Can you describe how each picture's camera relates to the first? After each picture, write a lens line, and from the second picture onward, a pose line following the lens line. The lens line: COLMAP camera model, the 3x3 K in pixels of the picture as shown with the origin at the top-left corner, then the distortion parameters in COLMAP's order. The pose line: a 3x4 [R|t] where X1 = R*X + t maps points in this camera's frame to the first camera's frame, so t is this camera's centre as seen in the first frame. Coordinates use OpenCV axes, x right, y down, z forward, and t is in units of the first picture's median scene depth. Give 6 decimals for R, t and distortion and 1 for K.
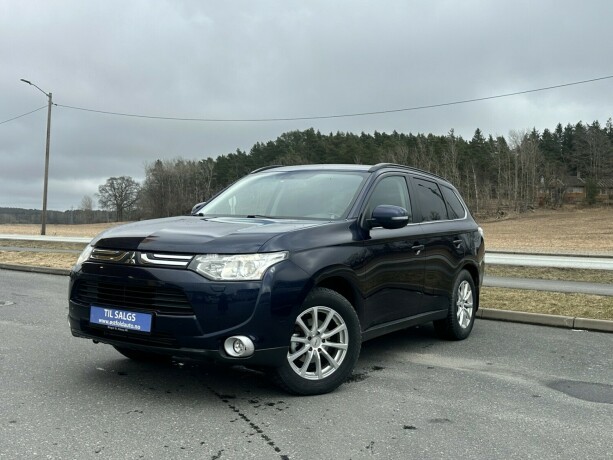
lens RADIAL K [[665.9, 0, 306.8], [0, 665.9, 229.1], [0, 0, 1]] dist [0.006443, 0.000000]
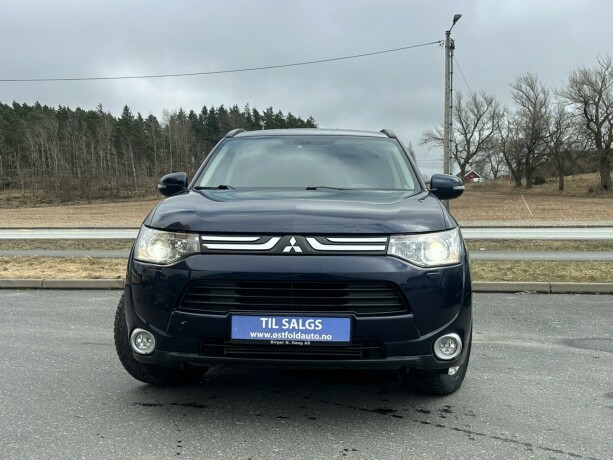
lens RADIAL K [[665.9, 0, 307.7], [0, 665.9, 232.5], [0, 0, 1]] dist [0.006443, 0.000000]
pose [[0.861743, -0.034012, 0.506203, -0.354087], [0.015175, 0.999032, 0.041292, 0.000667], [-0.507118, -0.027901, 0.861425, 0.210855]]
